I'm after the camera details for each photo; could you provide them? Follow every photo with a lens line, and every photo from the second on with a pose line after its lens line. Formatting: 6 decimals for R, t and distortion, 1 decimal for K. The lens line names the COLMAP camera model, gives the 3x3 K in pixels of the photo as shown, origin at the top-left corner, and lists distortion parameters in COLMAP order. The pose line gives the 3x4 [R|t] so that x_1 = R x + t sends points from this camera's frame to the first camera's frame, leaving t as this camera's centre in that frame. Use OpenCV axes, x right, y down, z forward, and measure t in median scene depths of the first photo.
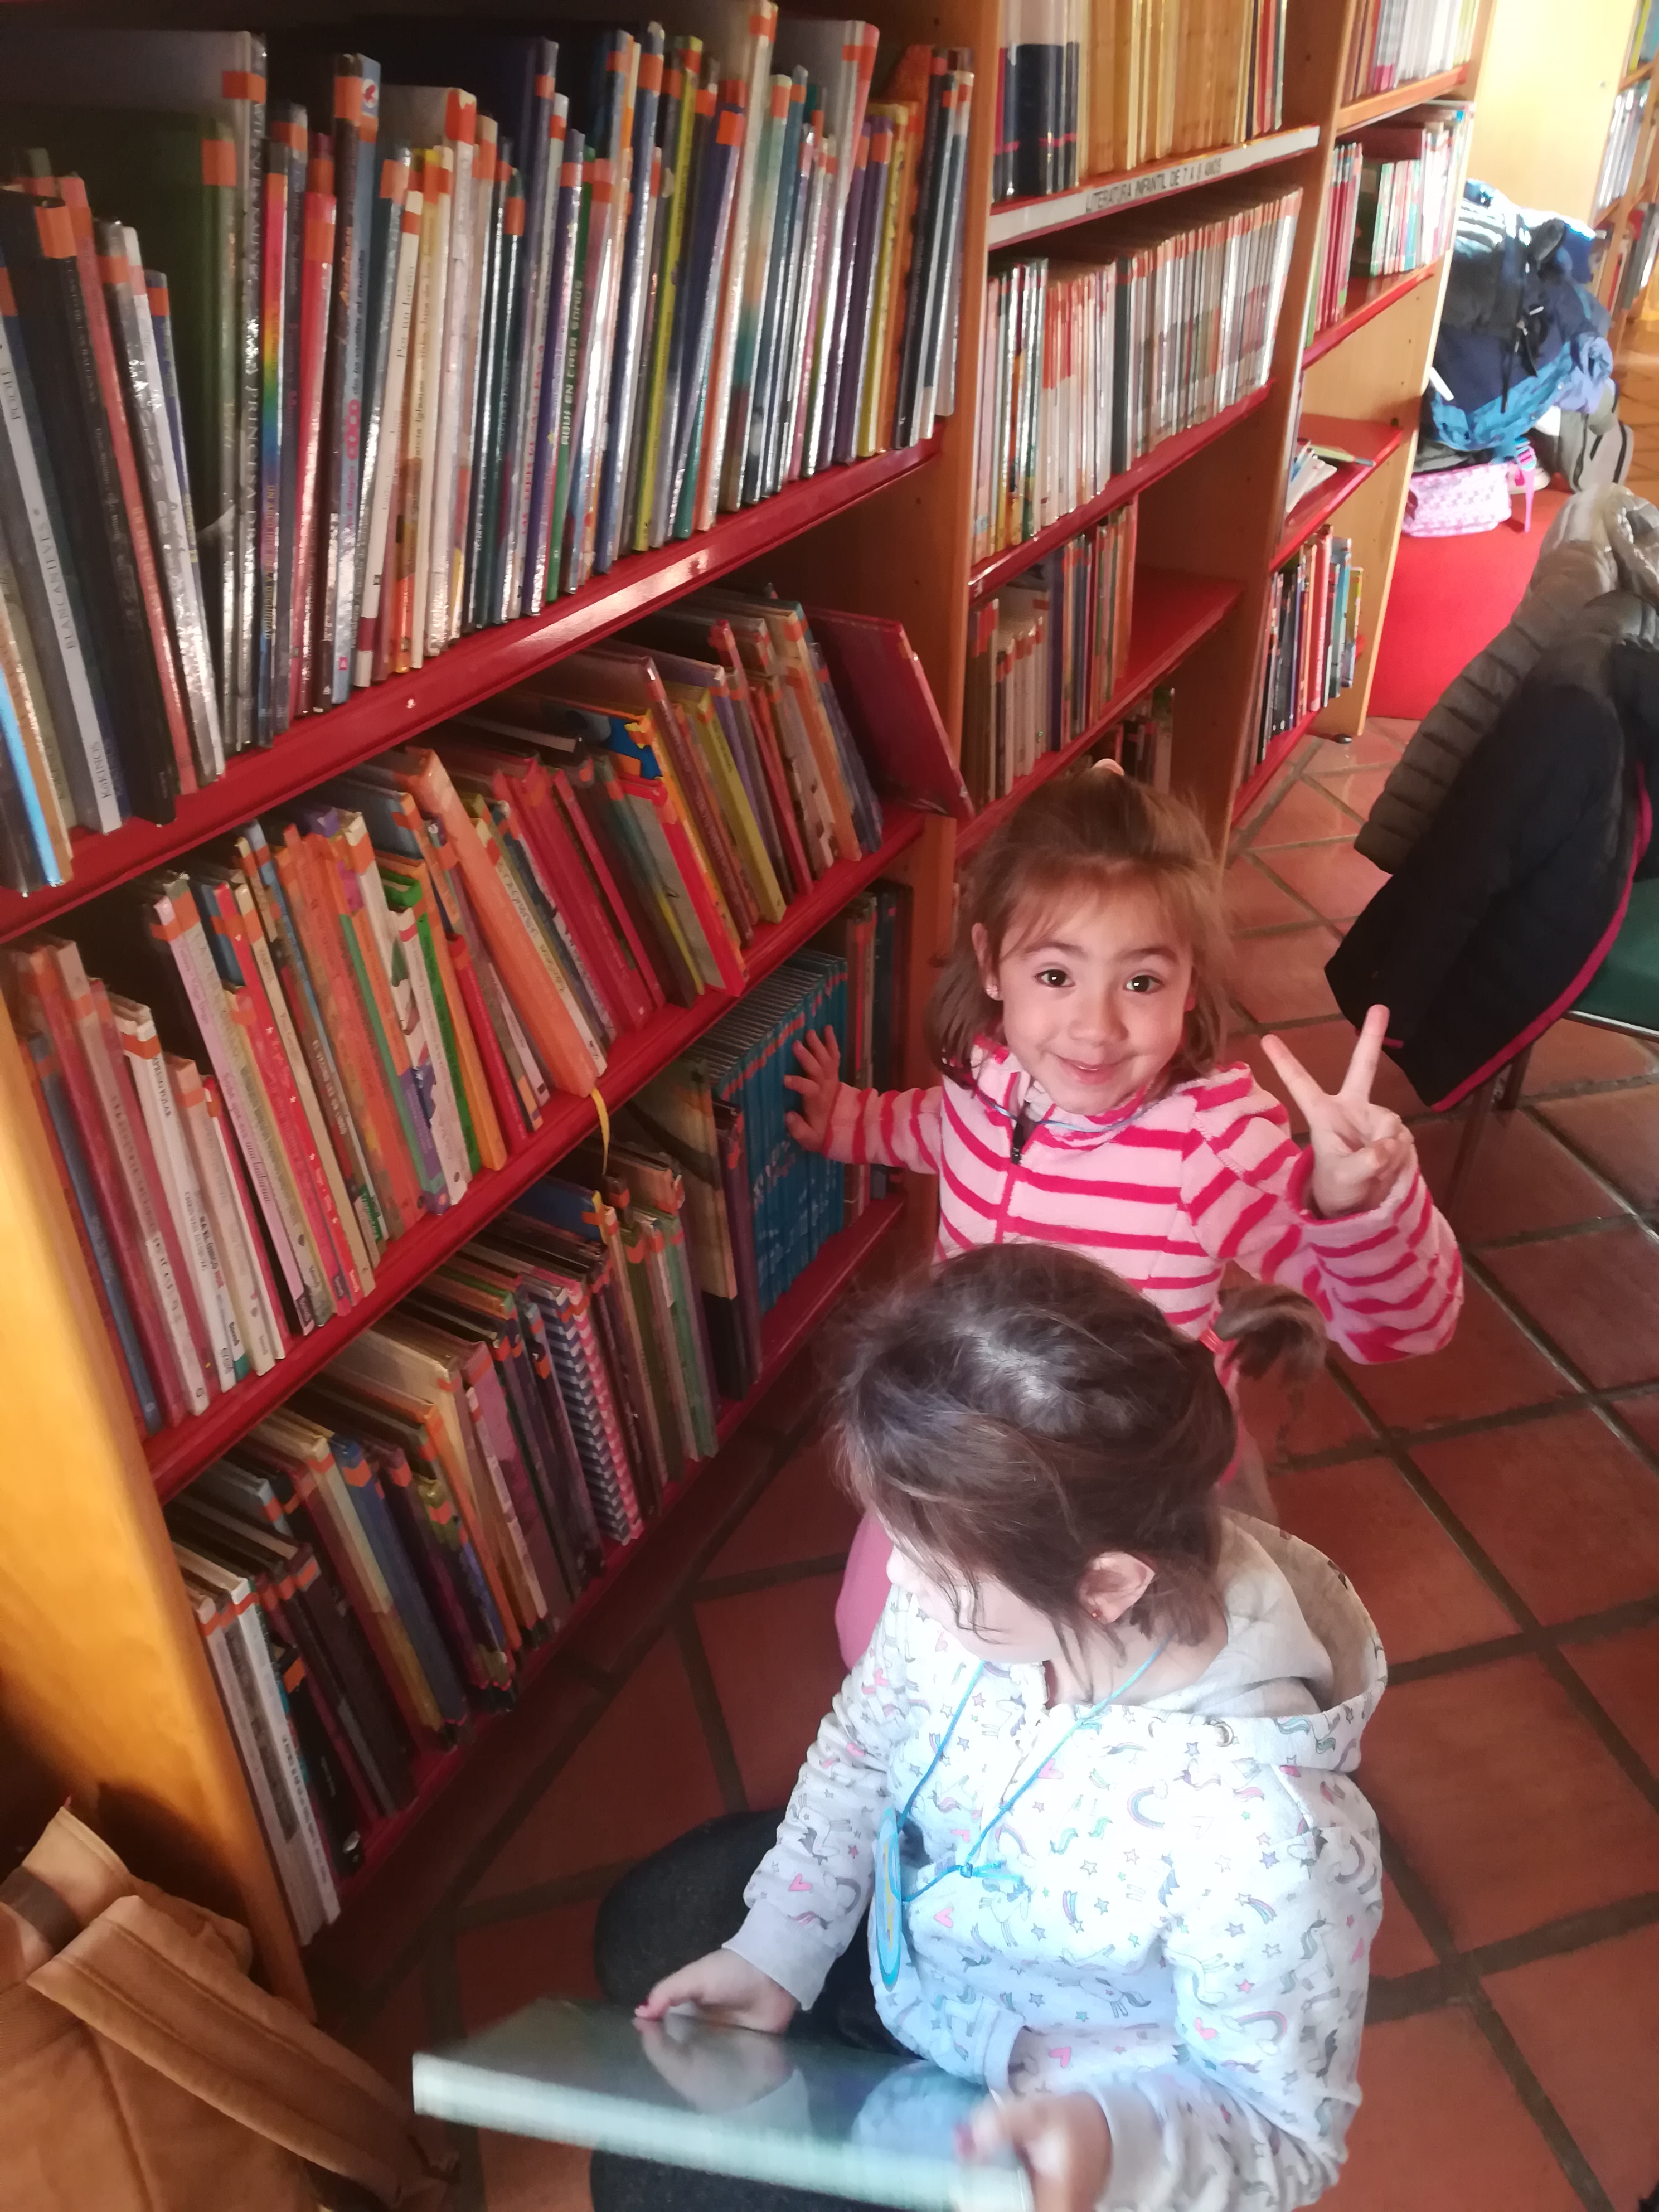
lens RADIAL K [[1821.8, 0, 829.5], [0, 1821.8, 1106.0], [0, 0, 1]] dist [0.036563, -0.076401]
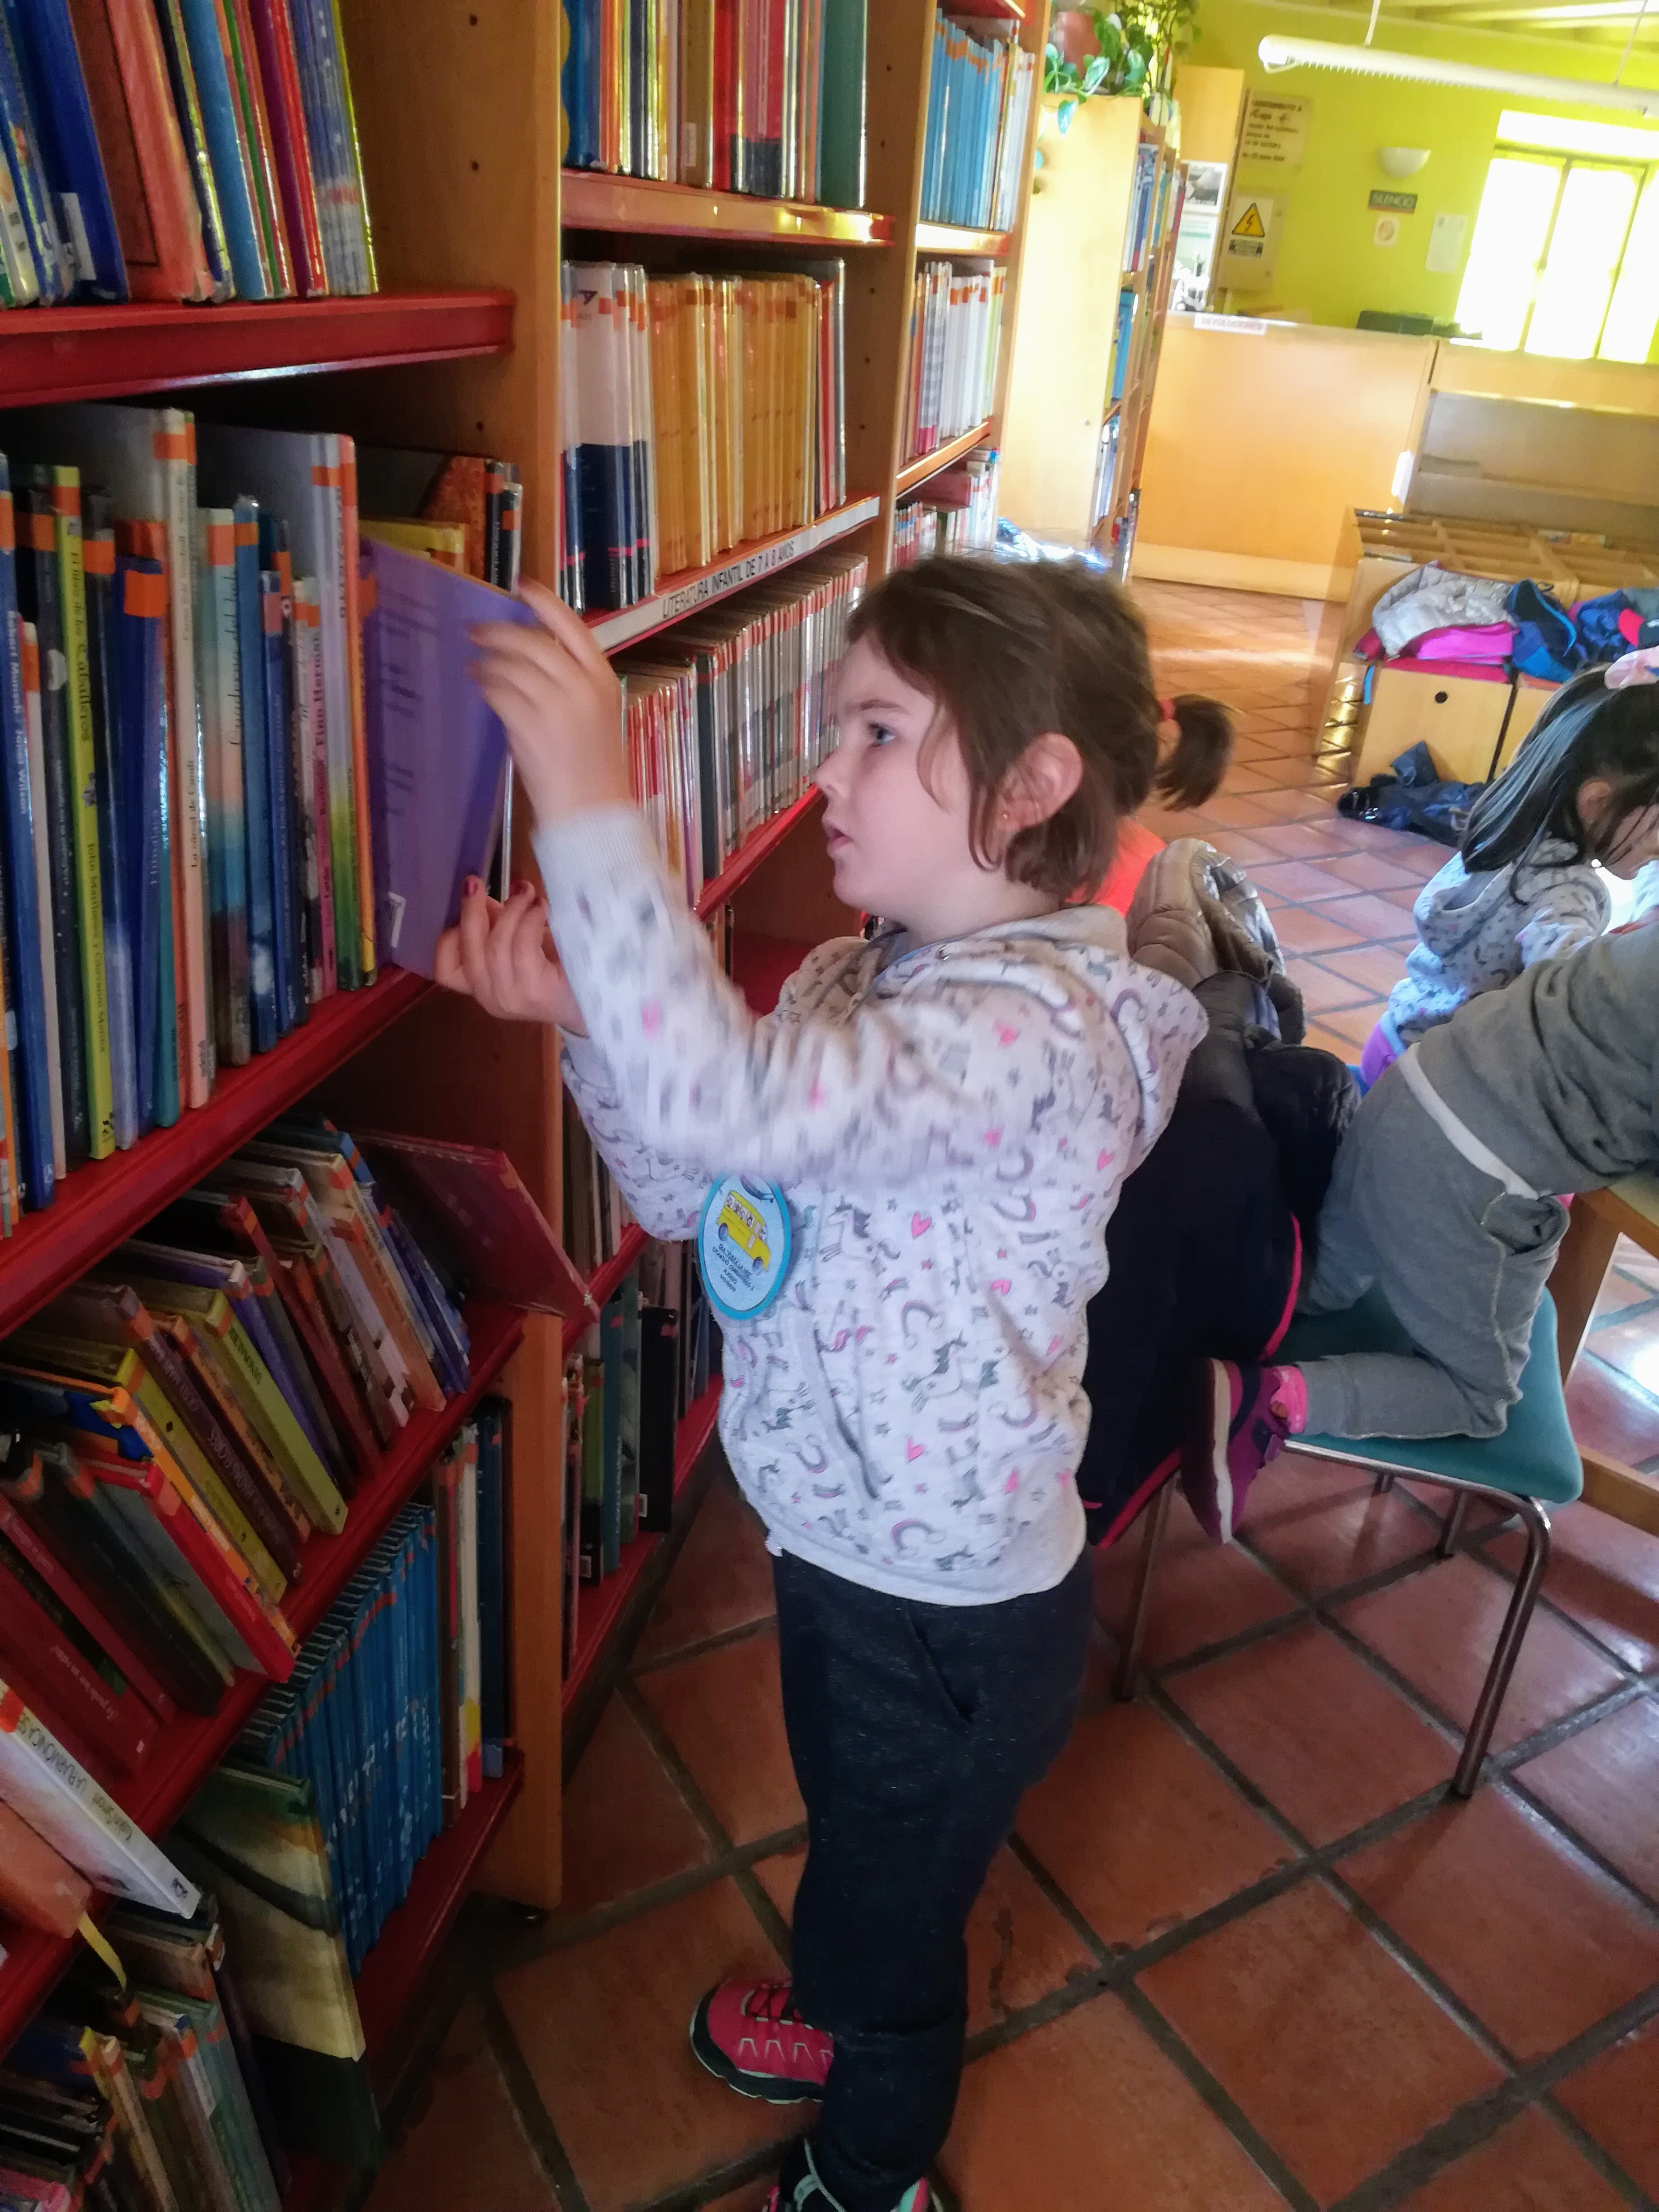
lens RADIAL K [[1821.8, 0, 829.5], [0, 1821.8, 1106.0], [0, 0, 1]] dist [0.036563, -0.076401]
pose [[0.970723, -0.057077, 0.233322, 0.002005], [0.088578, 0.987960, -0.126844, -0.142712], [-0.223273, 0.143797, 0.964091, 0.181230]]
